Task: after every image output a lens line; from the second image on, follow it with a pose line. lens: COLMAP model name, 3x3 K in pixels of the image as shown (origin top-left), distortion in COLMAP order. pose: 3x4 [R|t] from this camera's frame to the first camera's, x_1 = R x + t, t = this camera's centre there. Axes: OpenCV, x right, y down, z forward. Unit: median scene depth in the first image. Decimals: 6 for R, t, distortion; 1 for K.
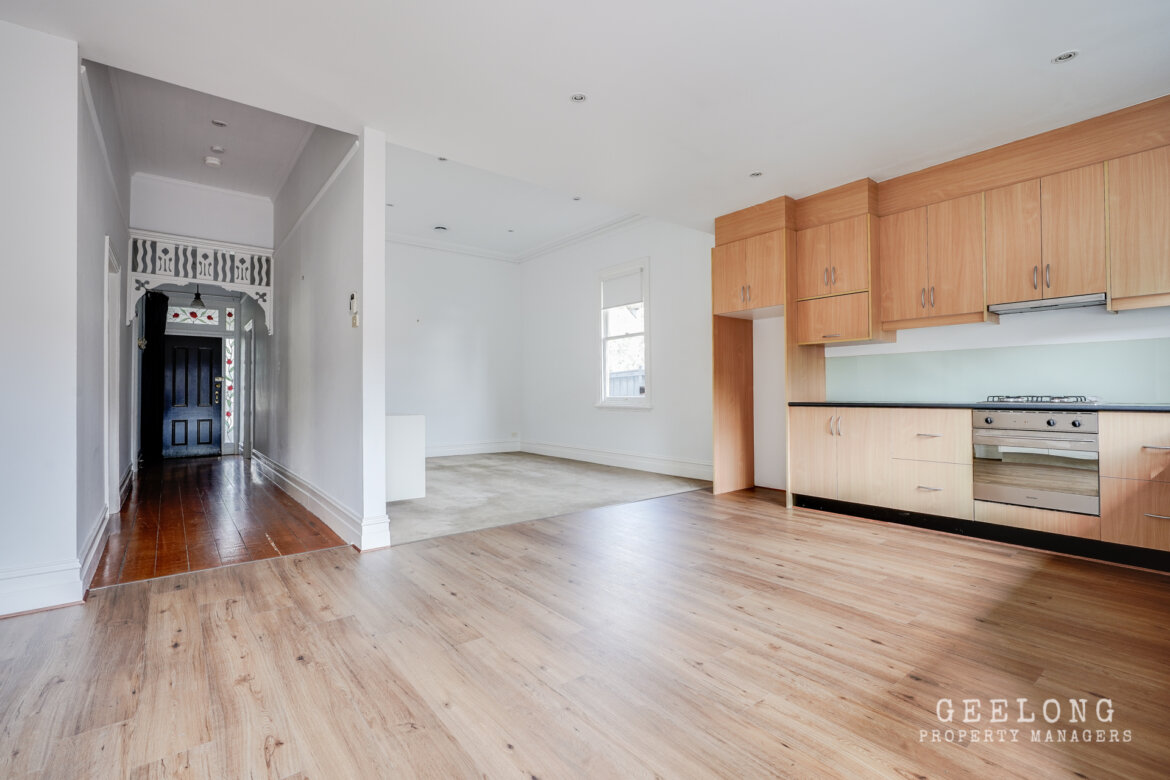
lens RADIAL K [[526.1, 0, 589.0], [0, 526.1, 390.4], [0, 0, 1]] dist [-0.017487, 0.000150]
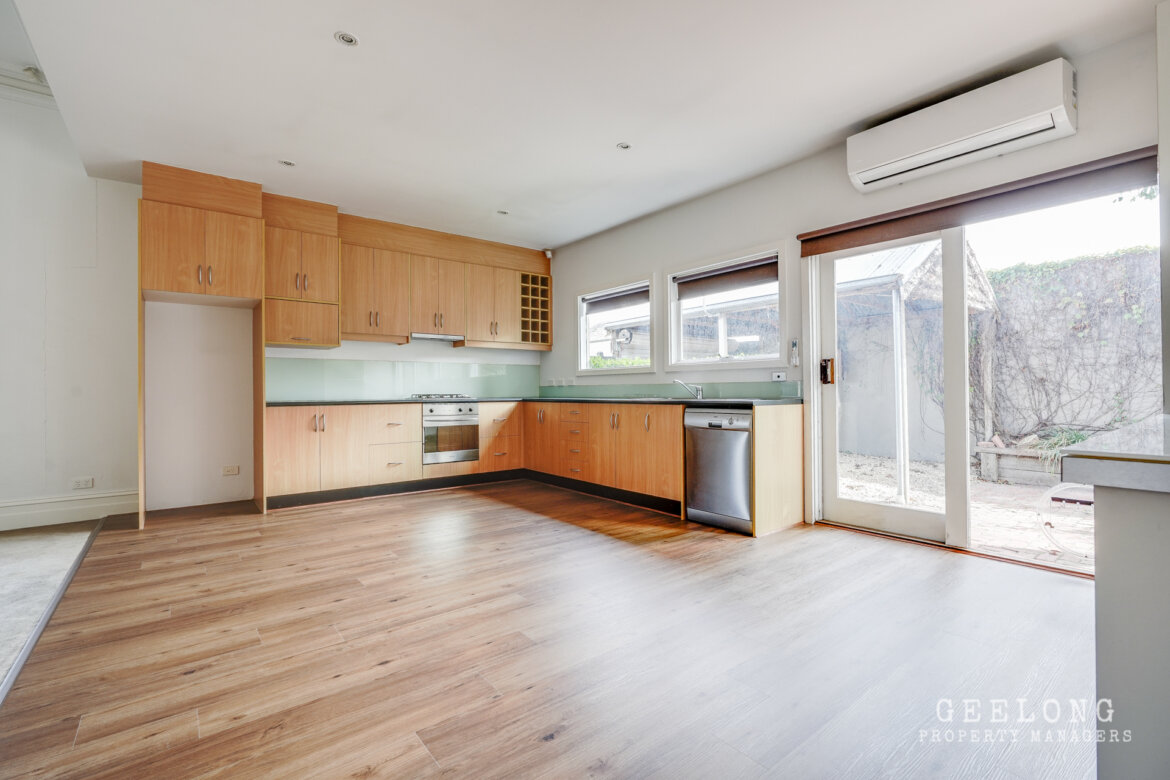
lens RADIAL K [[526.1, 0, 589.0], [0, 526.1, 390.4], [0, 0, 1]] dist [-0.017487, 0.000150]
pose [[-0.004490, 0.004134, 0.999981, -0.744703], [0.000840, 0.999991, -0.004131, 0.006167], [-0.999990, 0.000822, -0.004493, 0.533800]]
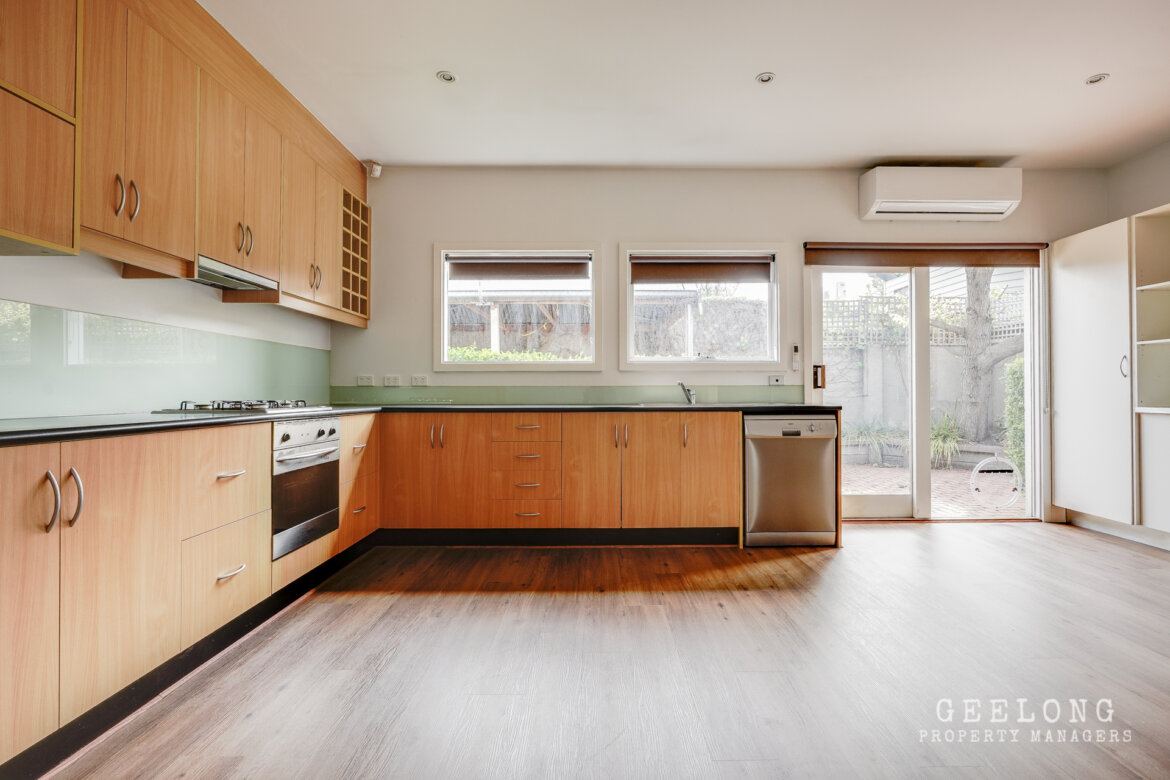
lens RADIAL K [[541.2, 0, 602.8], [0, 541.2, 387.8], [0, 0, 1]] dist [-0.016687, -0.000075]
pose [[-0.792554, 0.008485, 0.609743, 0.007310], [0.000267, 0.999908, -0.013567, 0.002676], [-0.609802, -0.010589, -0.792483, 1.276934]]
